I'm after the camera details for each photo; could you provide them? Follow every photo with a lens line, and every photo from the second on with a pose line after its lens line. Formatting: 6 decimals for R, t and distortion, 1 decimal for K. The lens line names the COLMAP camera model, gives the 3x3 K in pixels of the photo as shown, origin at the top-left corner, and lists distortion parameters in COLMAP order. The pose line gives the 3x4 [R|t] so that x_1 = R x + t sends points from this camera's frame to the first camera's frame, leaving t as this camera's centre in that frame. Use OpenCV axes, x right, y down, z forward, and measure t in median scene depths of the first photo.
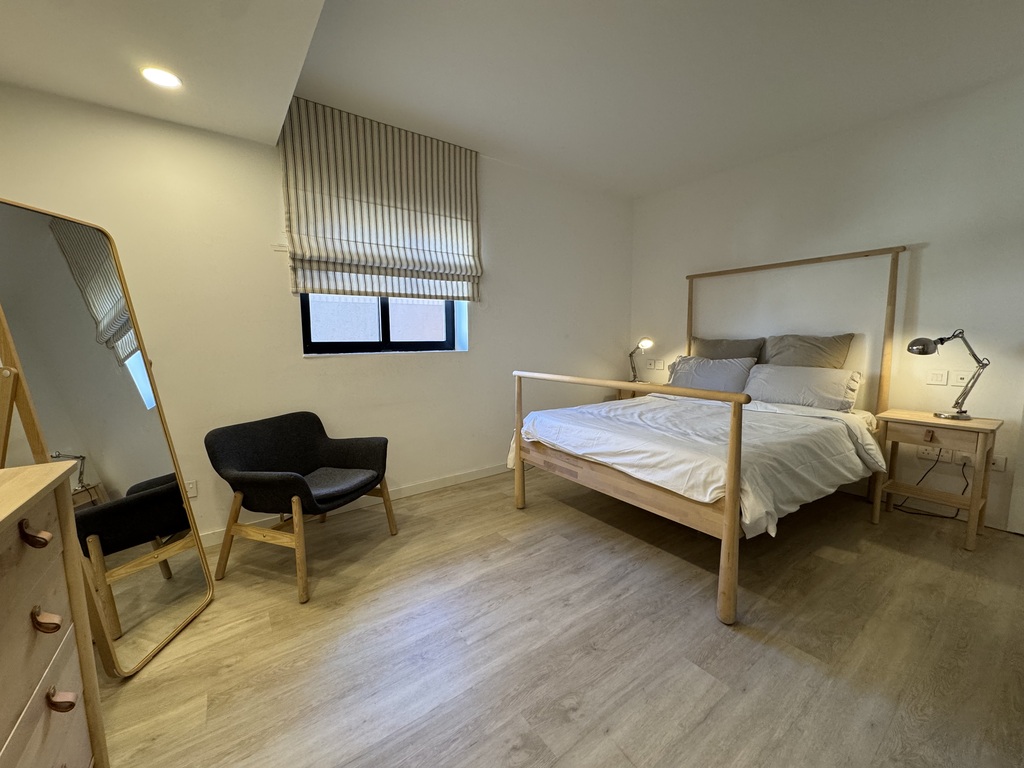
lens RADIAL K [[408.5, 0, 512.0], [0, 408.5, 384.0], [0, 0, 1]] dist [-0.001280, -0.000218]
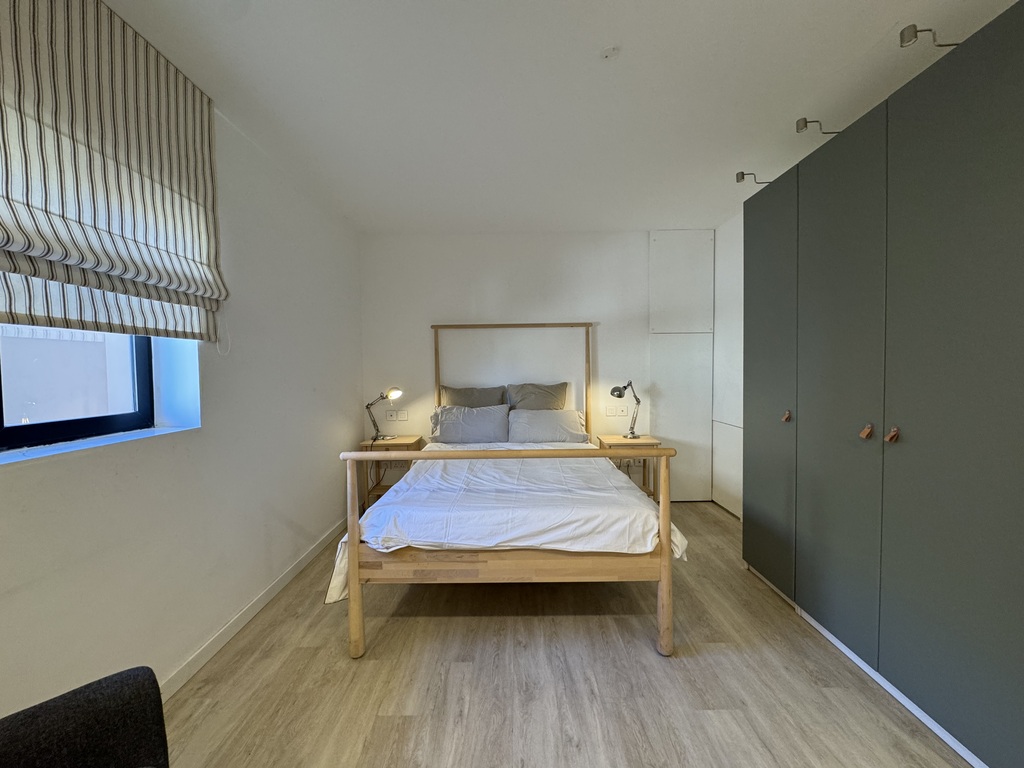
lens RADIAL K [[408.5, 0, 512.0], [0, 408.5, 384.0], [0, 0, 1]] dist [-0.001280, -0.000218]
pose [[0.589436, -0.029800, 0.807265, -0.386870], [0.098418, 0.994524, -0.035150, -0.097782], [-0.801797, 0.100168, 0.589141, 0.390928]]
